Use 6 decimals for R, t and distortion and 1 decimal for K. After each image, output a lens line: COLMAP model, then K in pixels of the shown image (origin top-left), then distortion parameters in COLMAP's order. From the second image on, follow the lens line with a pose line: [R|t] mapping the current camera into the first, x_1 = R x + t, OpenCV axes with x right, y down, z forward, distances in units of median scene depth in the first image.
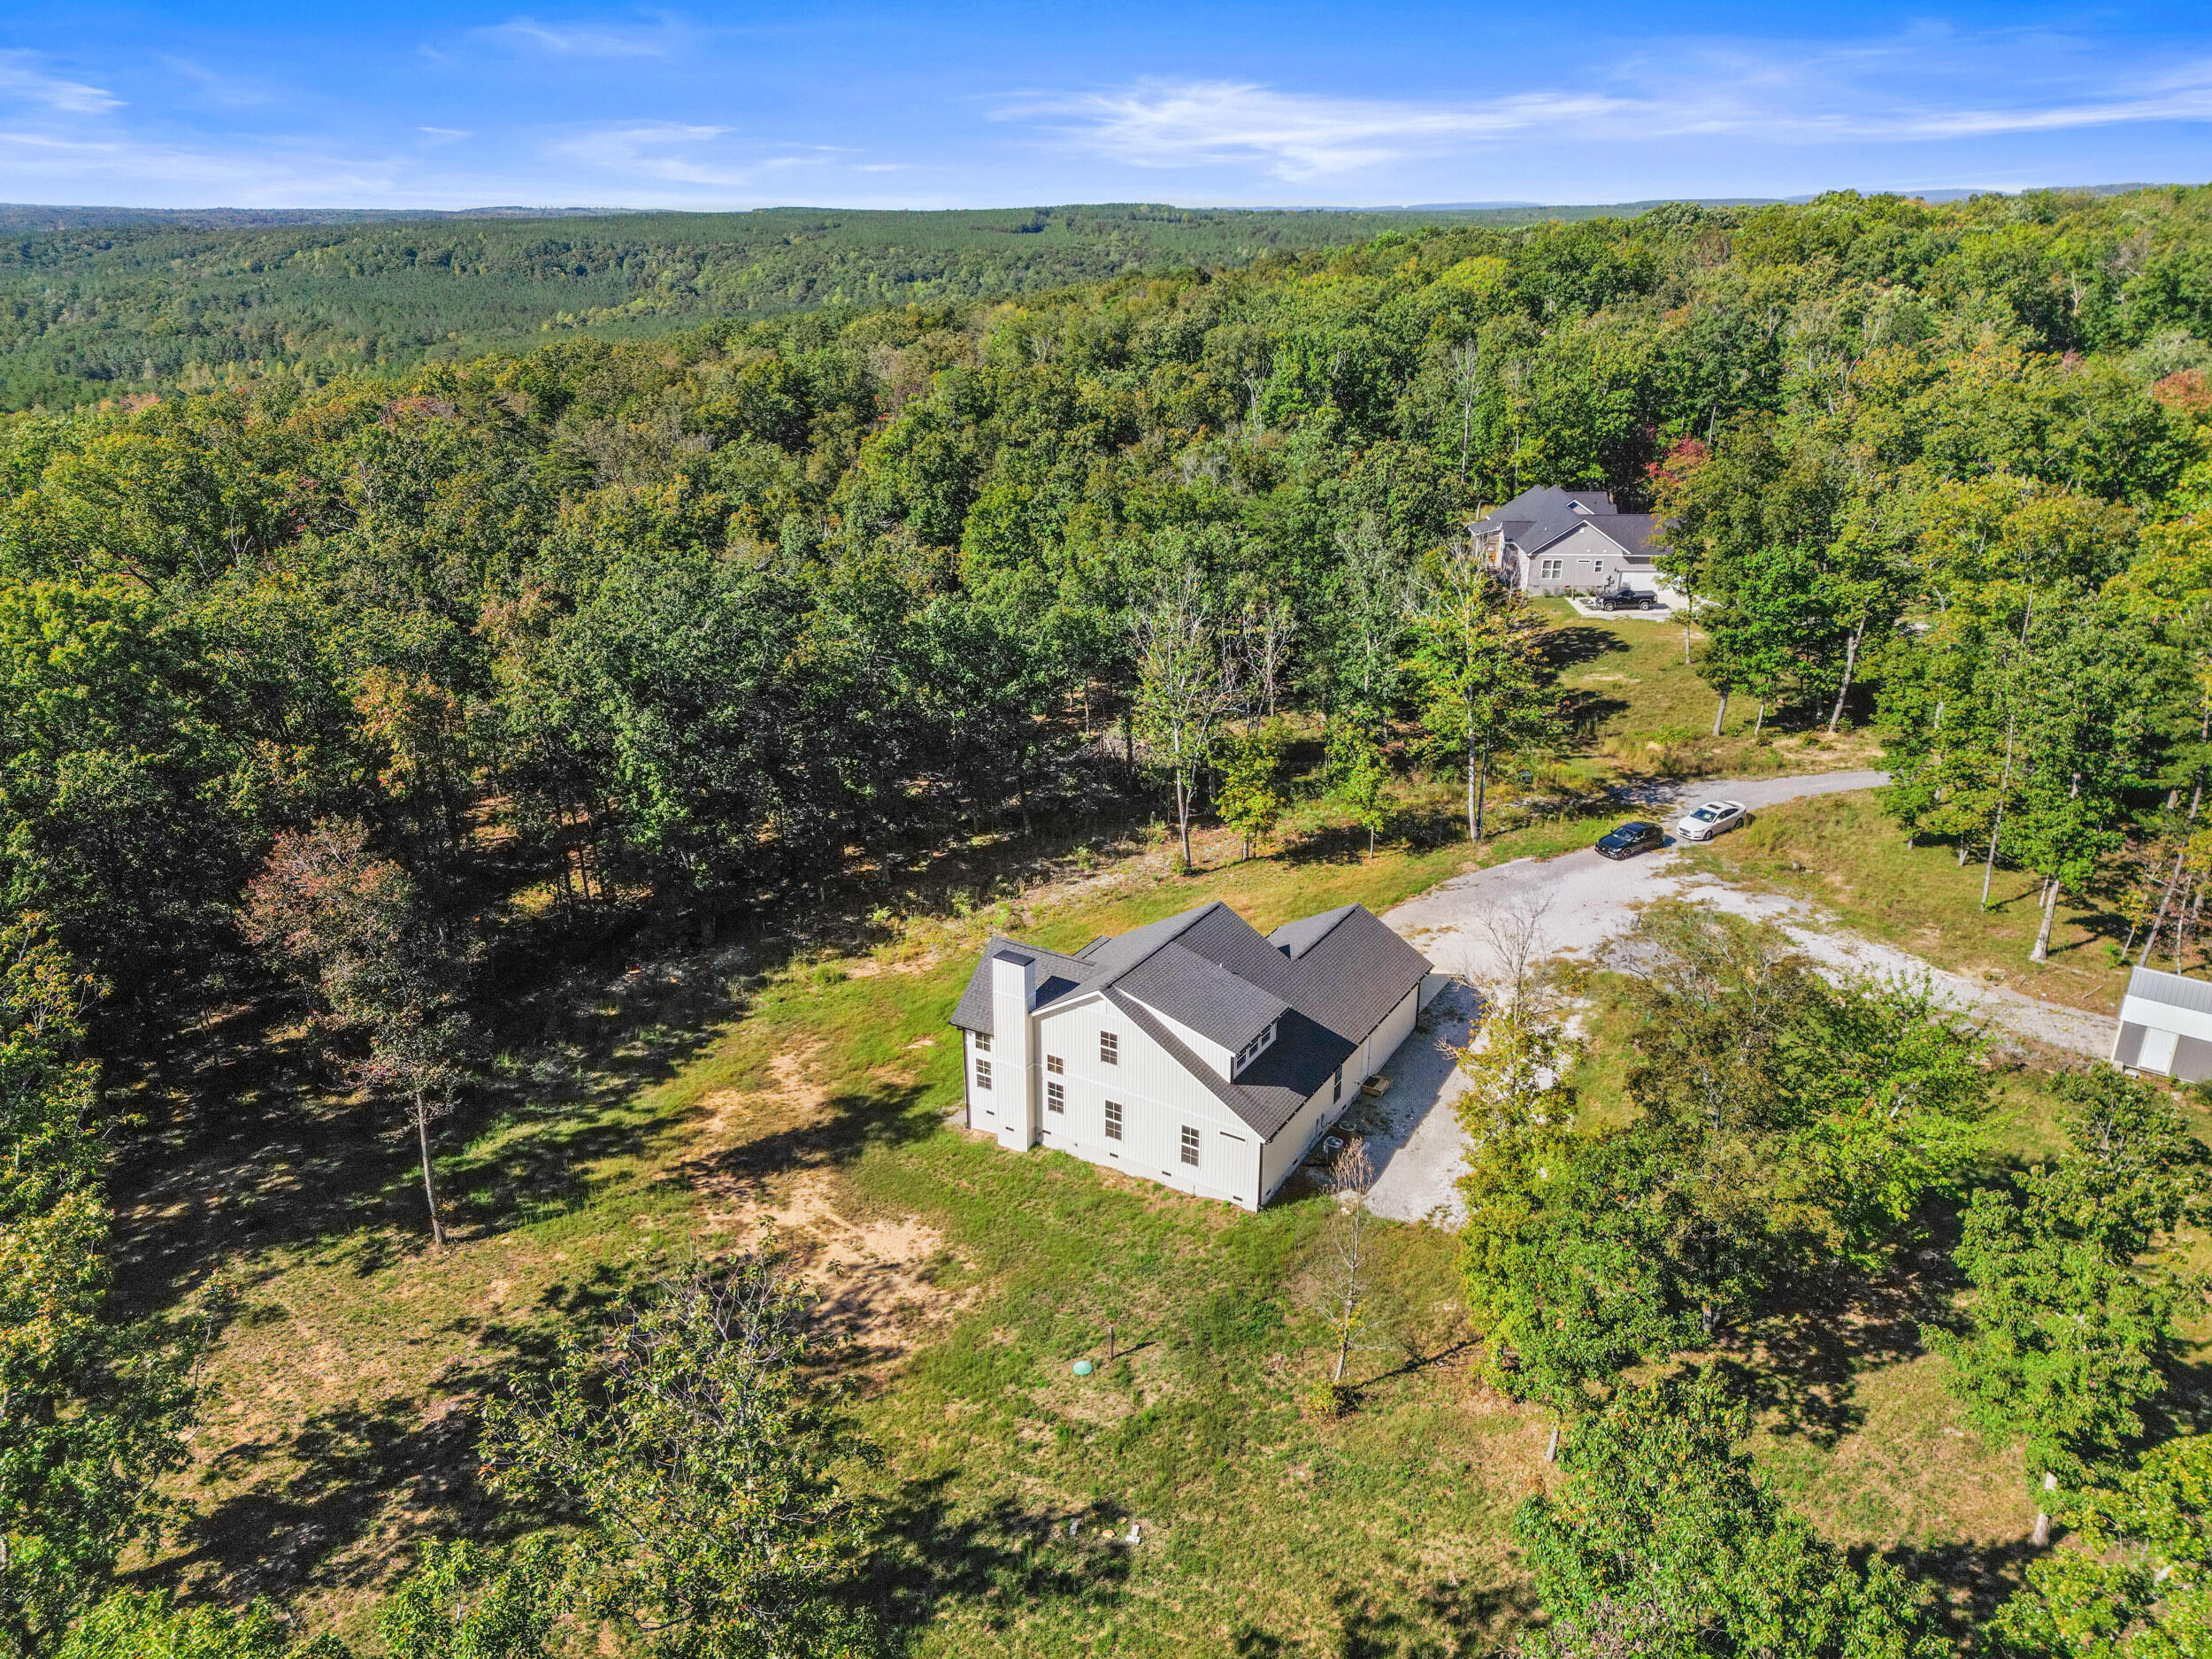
lens RADIAL K [[1595.7, 0, 1100.5], [0, 1595.7, 836.8], [0, 0, 1]] dist [-0.003007, -0.000839]
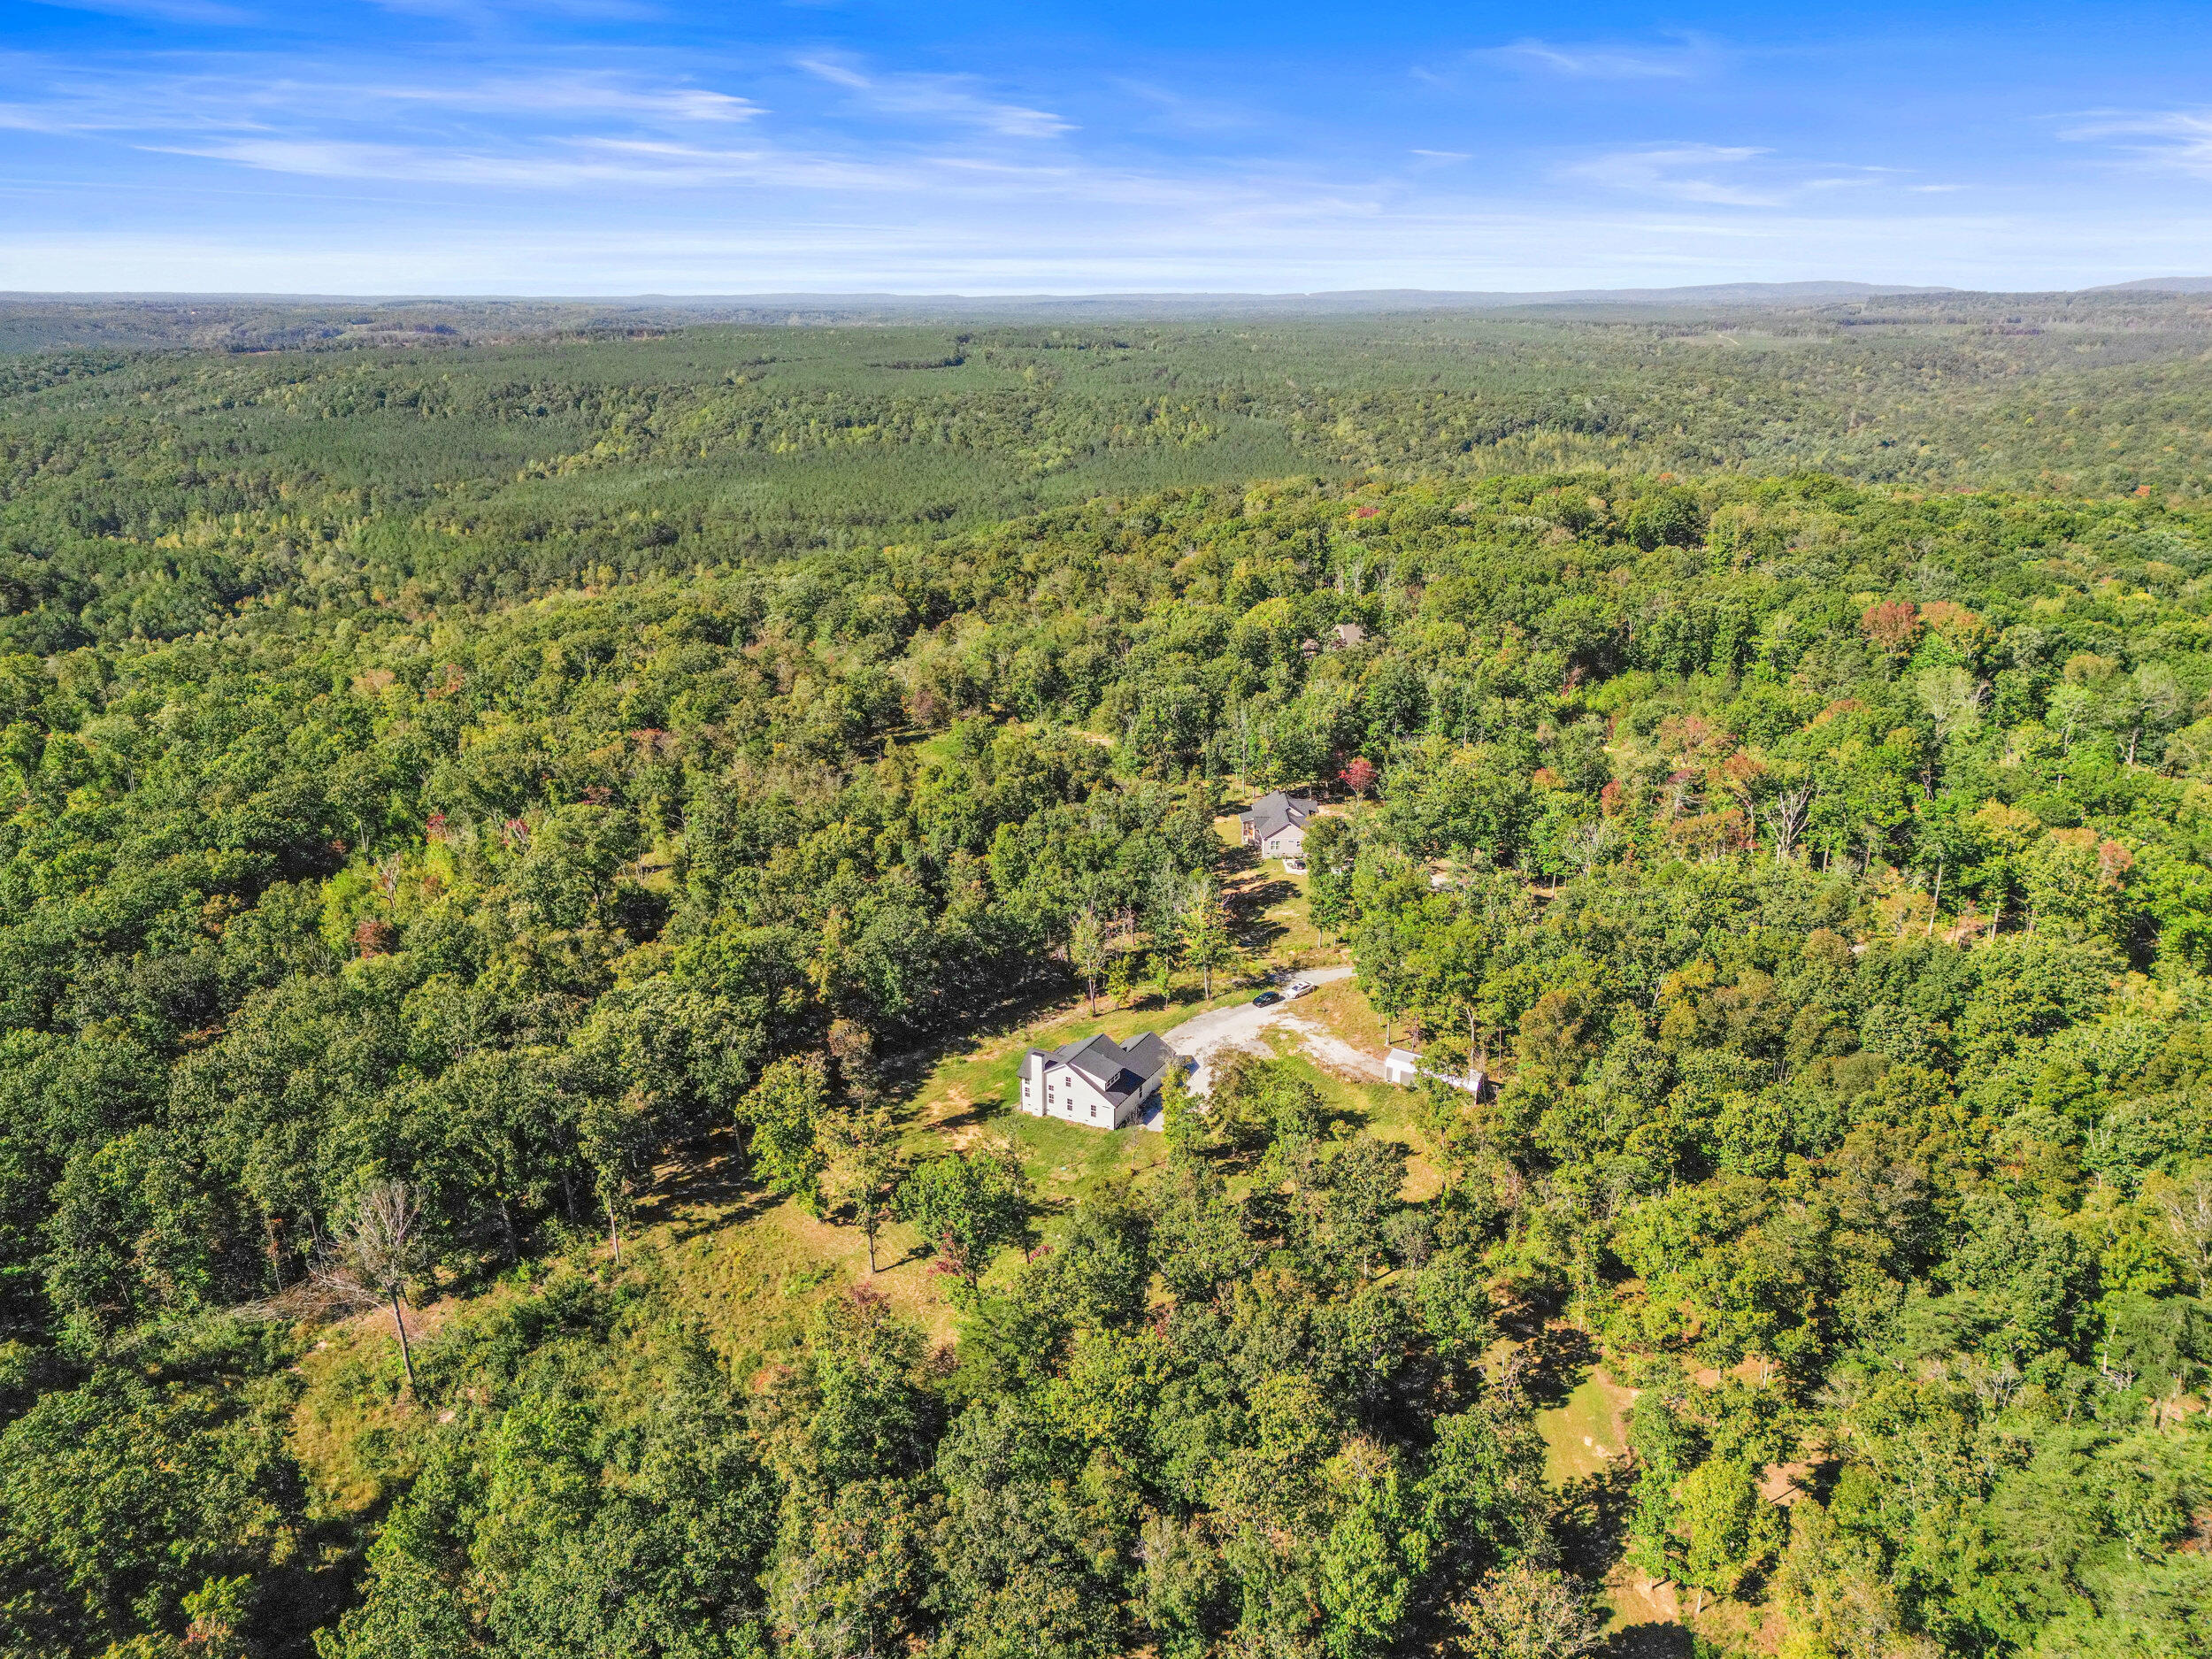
lens RADIAL K [[1595.7, 0, 1107.8], [0, 1595.7, 818.6], [0, 0, 1]] dist [-0.003007, -0.000839]
pose [[0.998367, -0.018216, 0.054137, -0.051878], [0.021207, 0.998251, -0.055192, -0.143359], [-0.053037, 0.056250, 0.997007, -1.472340]]
